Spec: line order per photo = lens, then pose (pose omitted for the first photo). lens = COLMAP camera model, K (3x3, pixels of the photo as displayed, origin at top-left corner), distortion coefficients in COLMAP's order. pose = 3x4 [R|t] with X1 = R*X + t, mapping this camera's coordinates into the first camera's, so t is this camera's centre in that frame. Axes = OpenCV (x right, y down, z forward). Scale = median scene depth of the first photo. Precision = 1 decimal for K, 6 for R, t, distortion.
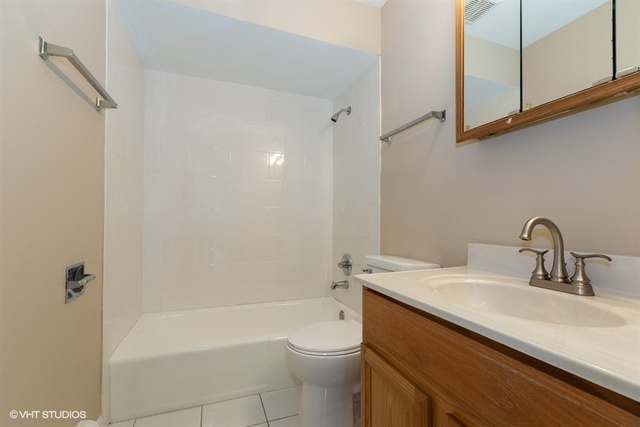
lens RADIAL K [[294.4, 0, 321.4], [0, 294.4, 214.6], [0, 0, 1]] dist [0.002428, 0.002061]
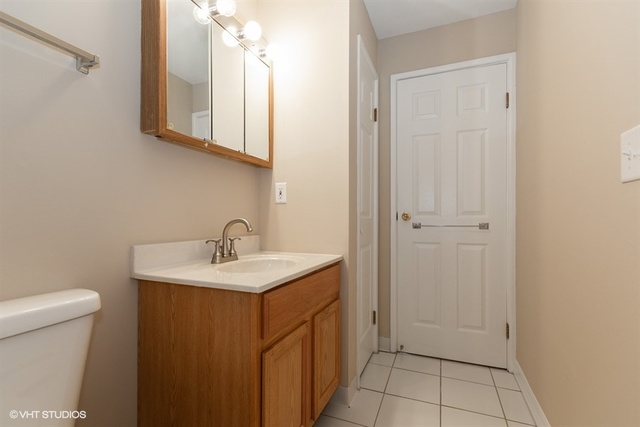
lens RADIAL K [[294.4, 0, 320.9], [0, 294.4, 218.1], [0, 0, 1]] dist [0.002428, 0.002061]
pose [[-0.742027, 0.000506, 0.670370, -0.690234], [-0.017410, 0.999648, -0.020024, 0.030727], [-0.670144, -0.026530, -0.741757, 1.786170]]
